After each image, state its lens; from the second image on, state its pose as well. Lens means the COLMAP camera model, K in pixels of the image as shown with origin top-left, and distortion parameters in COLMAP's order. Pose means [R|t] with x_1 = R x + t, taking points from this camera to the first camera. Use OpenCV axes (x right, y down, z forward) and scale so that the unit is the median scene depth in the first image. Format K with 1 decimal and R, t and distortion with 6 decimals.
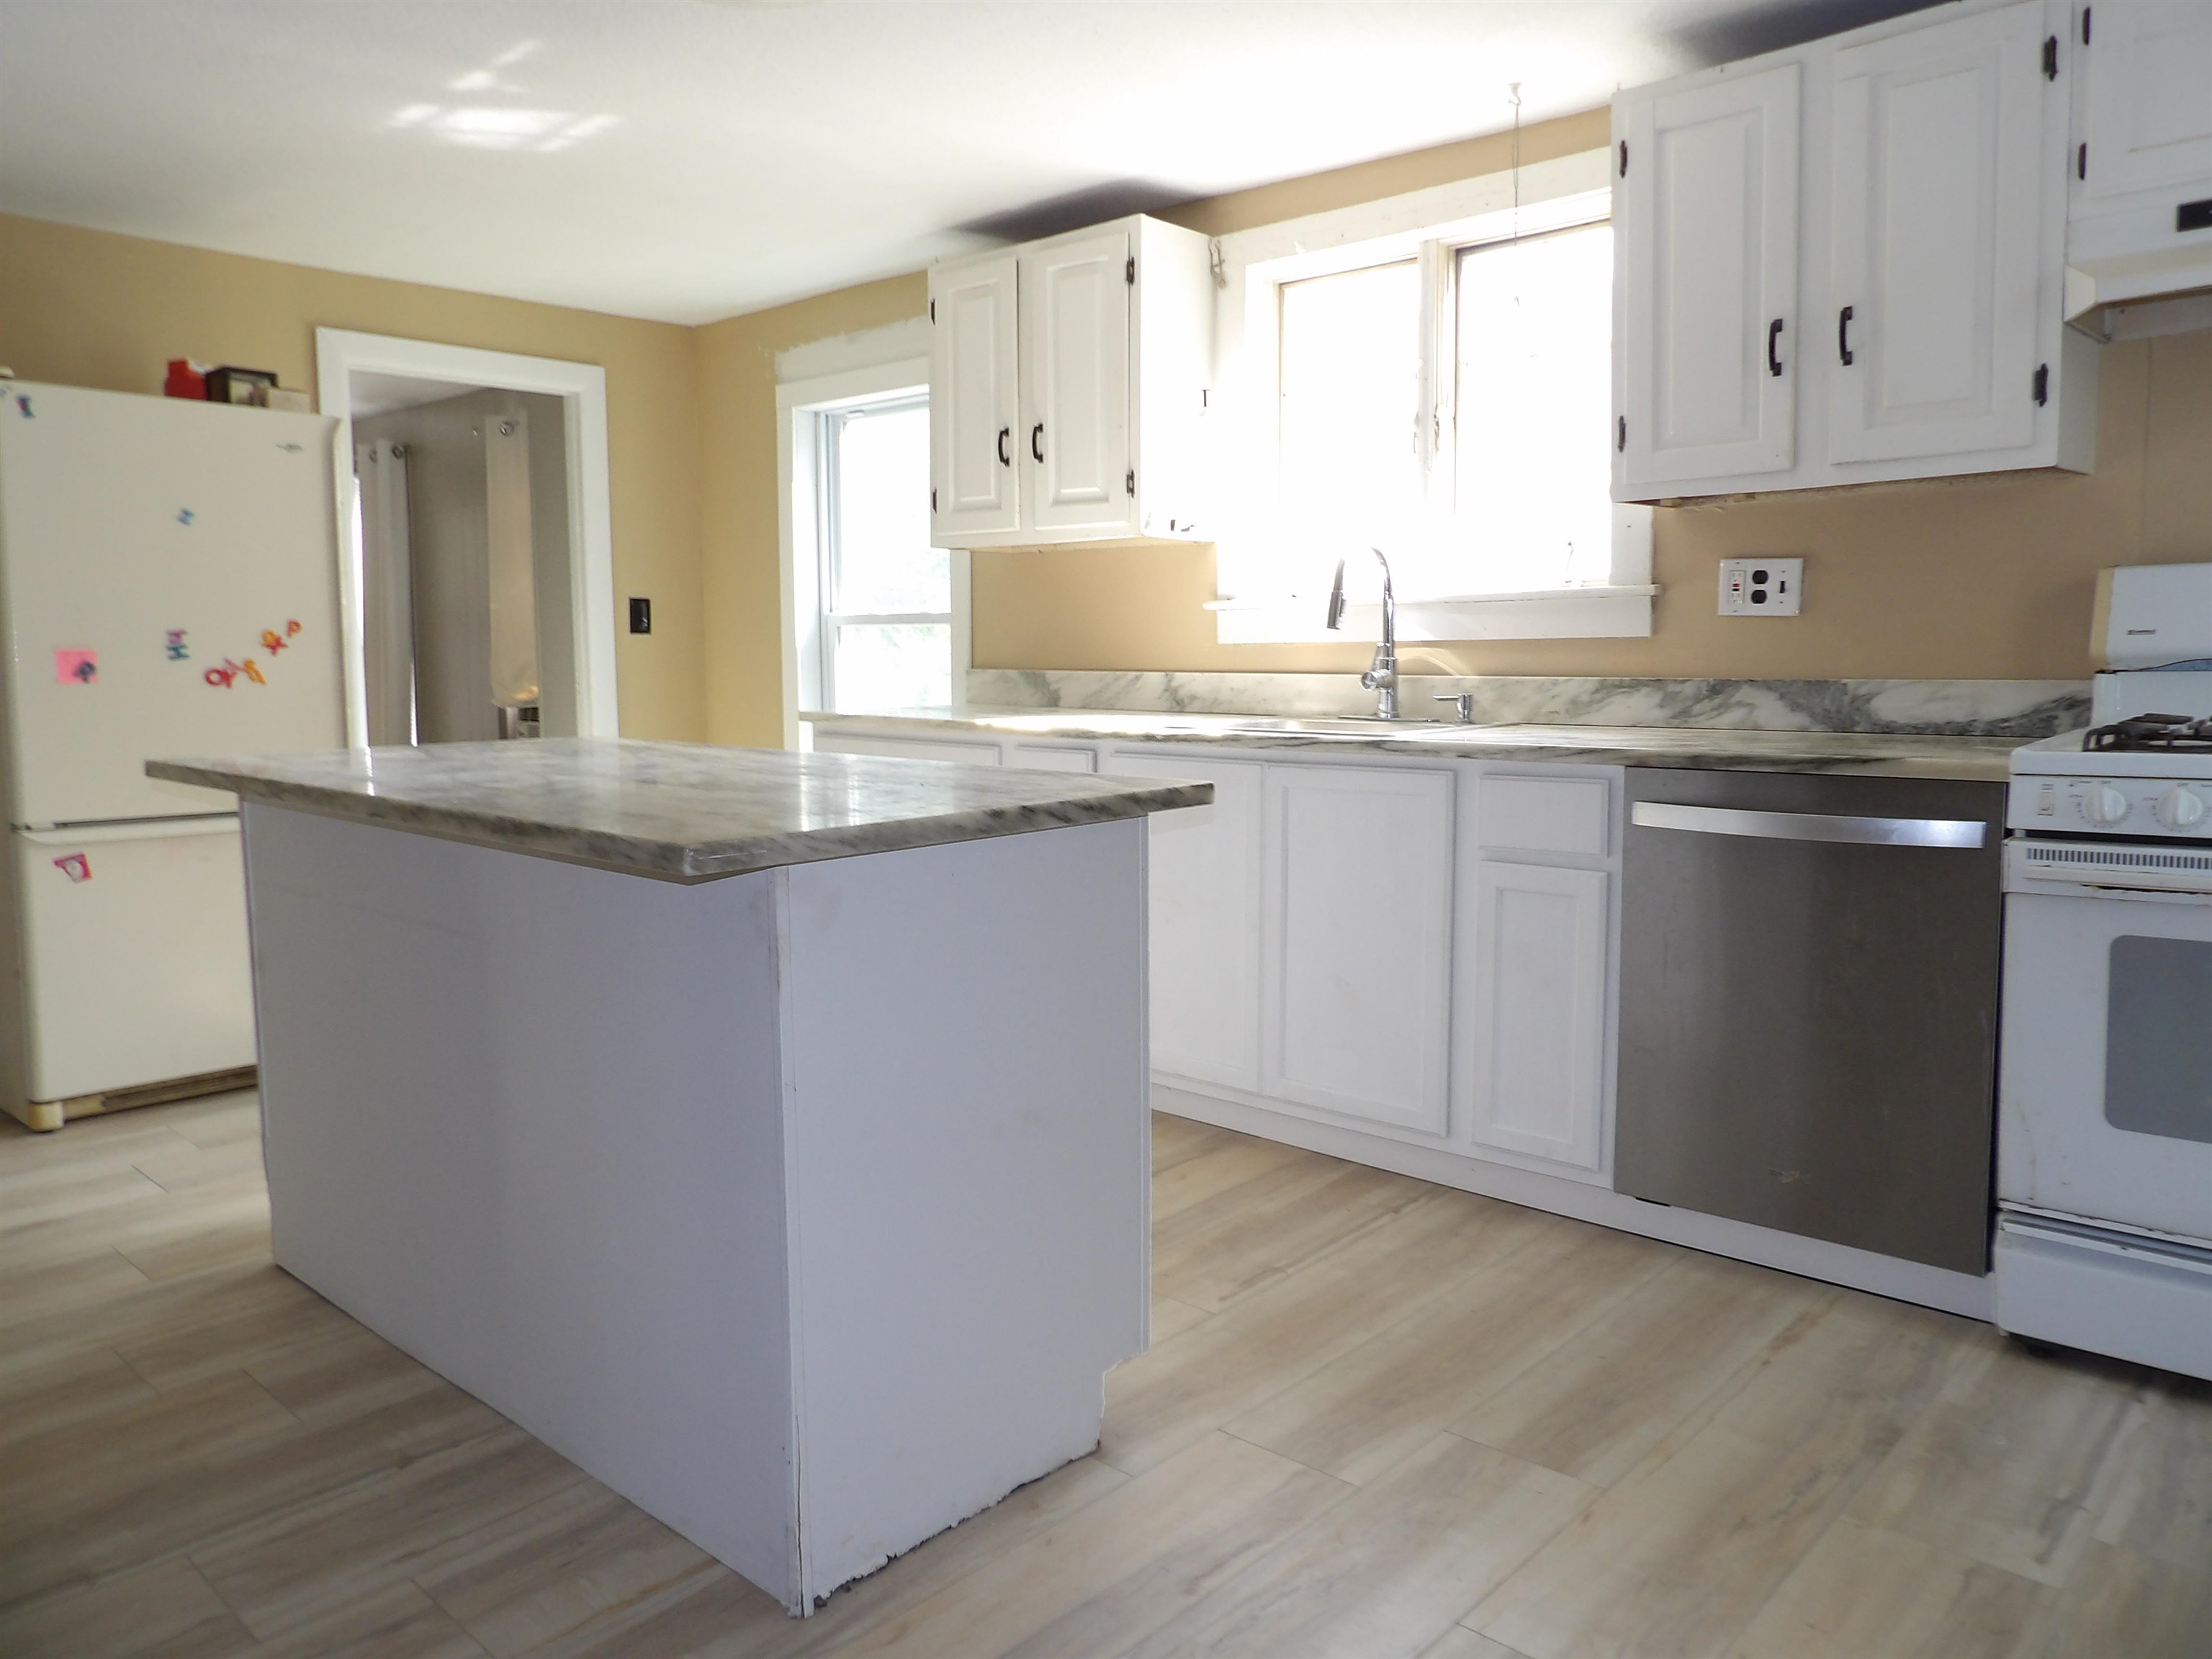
lens RADIAL K [[1577.1, 0, 1097.7], [0, 1577.1, 820.3], [0, 0, 1]] dist [-0.039889, 0.037591]
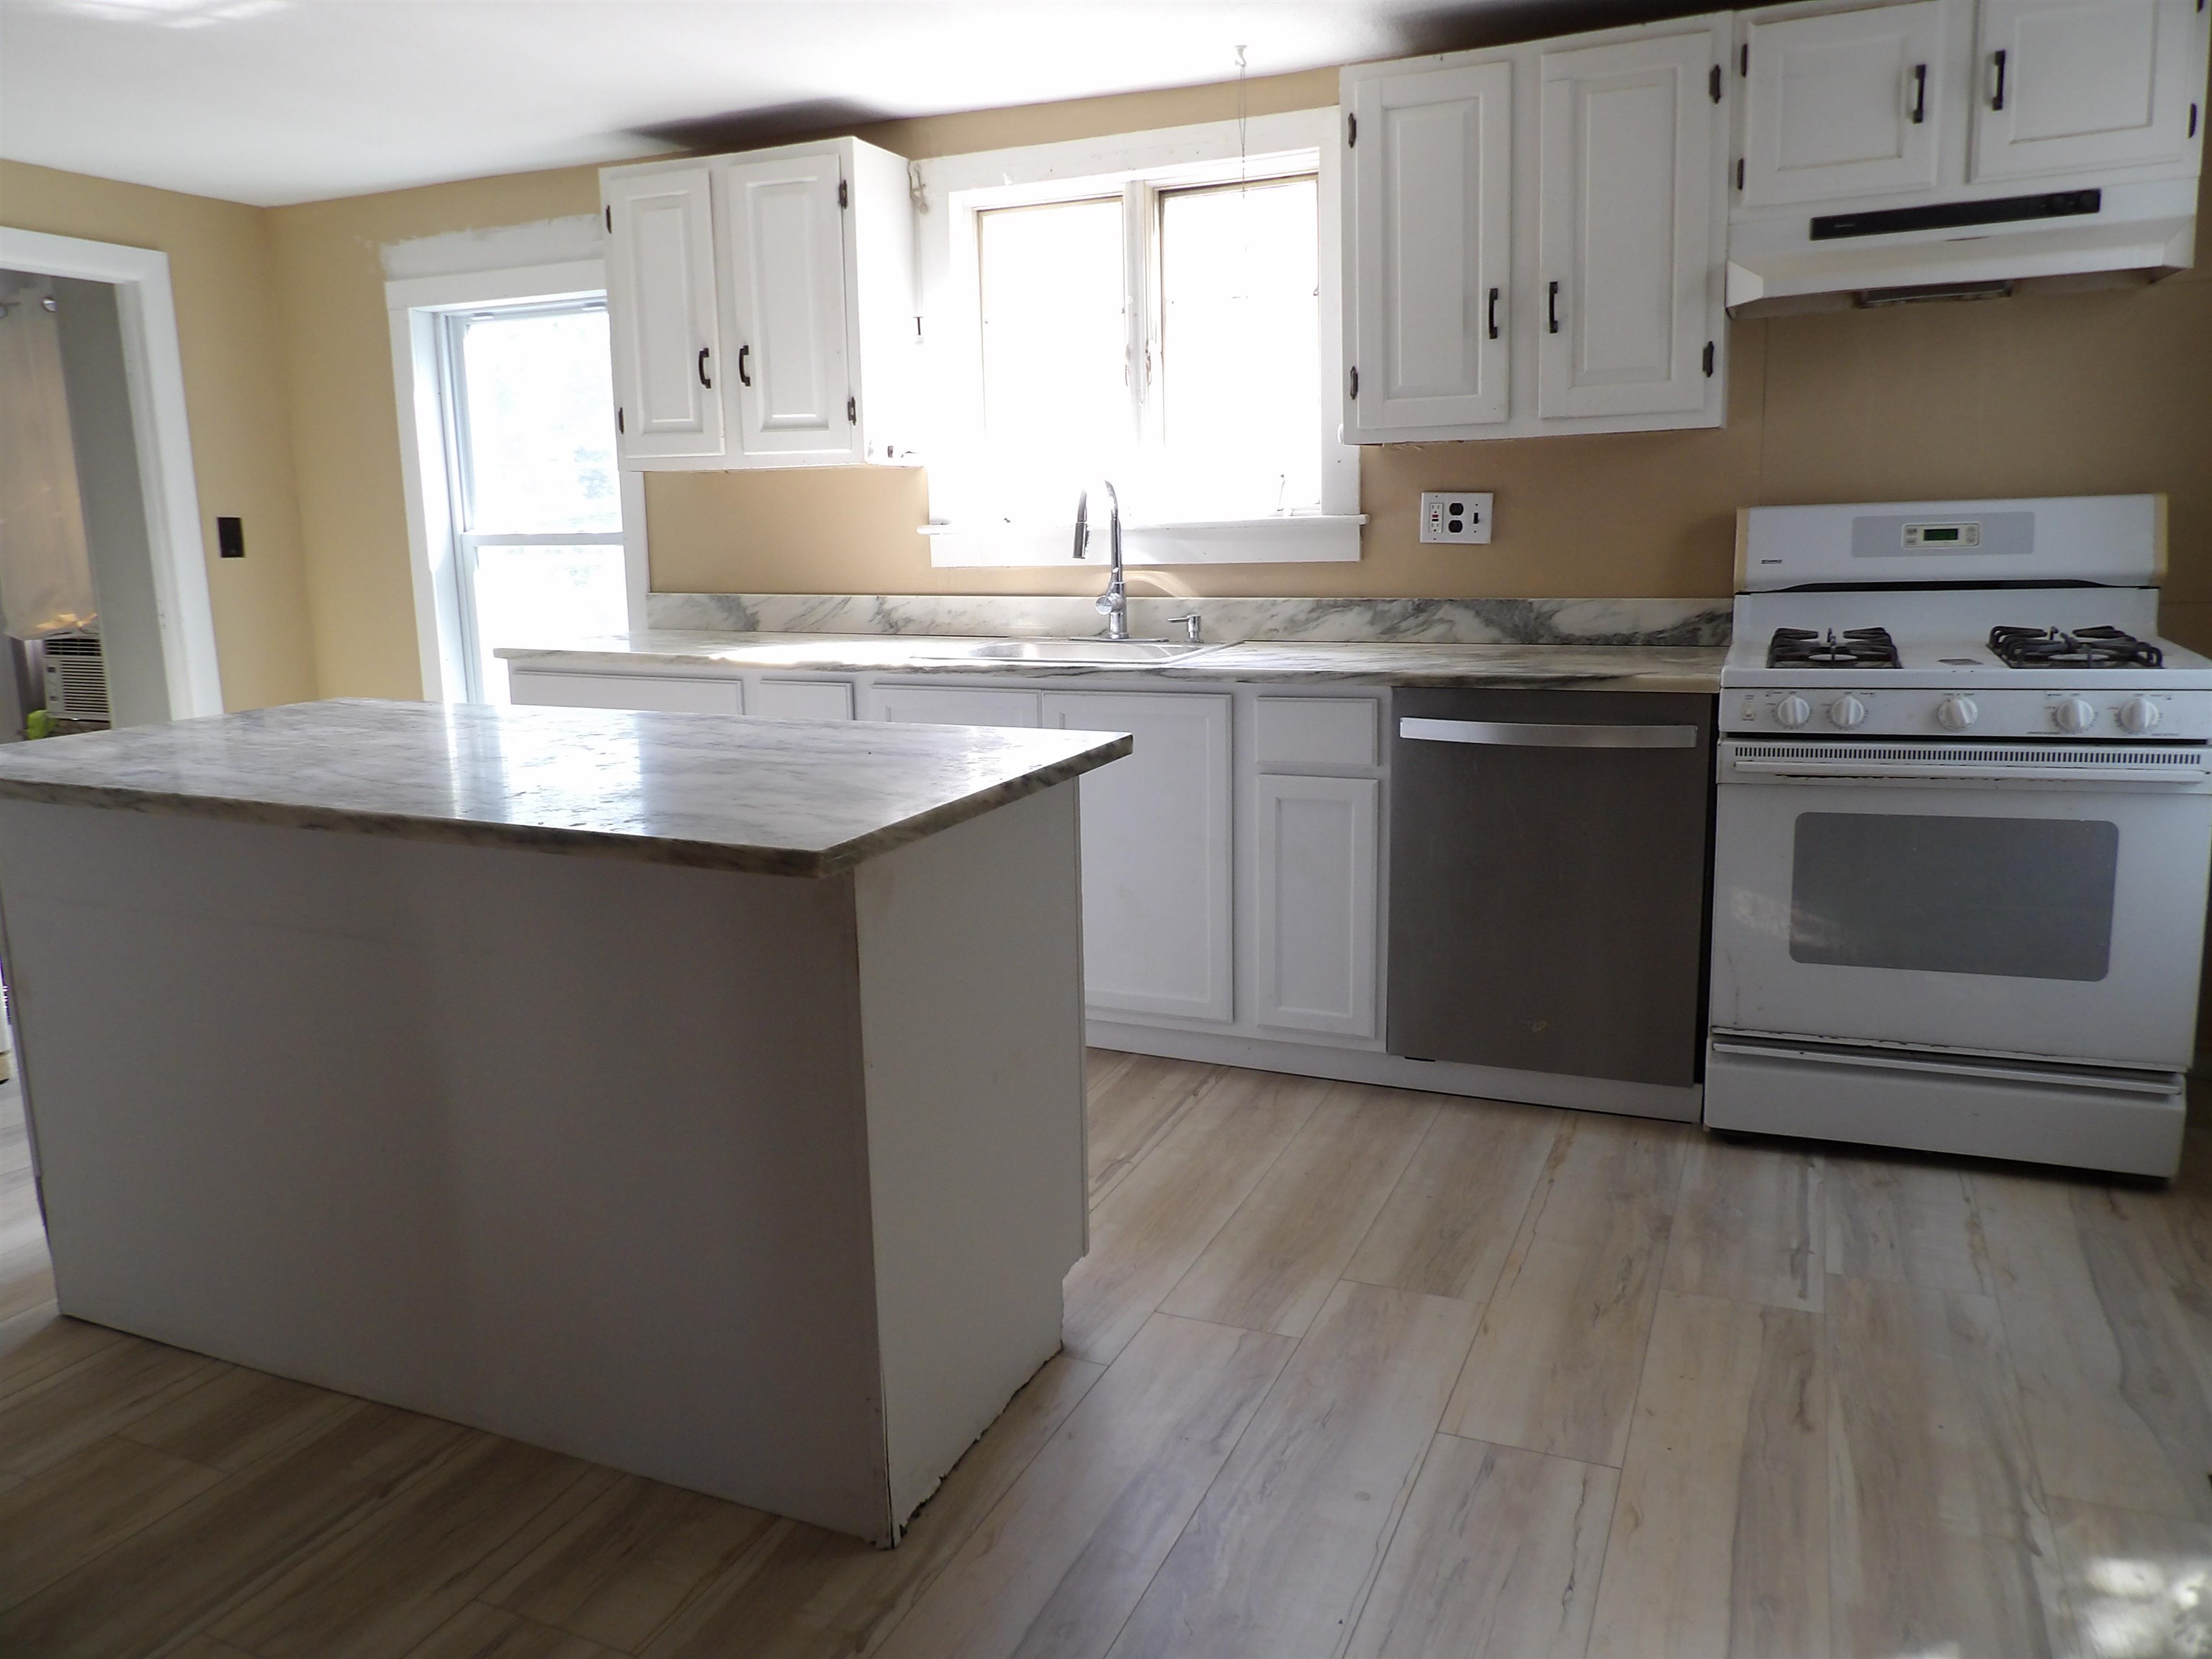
lens RADIAL K [[1577.1, 0, 1101.2], [0, 1577.1, 818.4], [0, 0, 1]] dist [-0.039889, 0.037591]
pose [[0.944892, -0.073589, 0.319003, -0.204282], [0.048811, 0.995185, 0.084995, -0.040403], [-0.323722, -0.064740, 0.943935, -0.014194]]
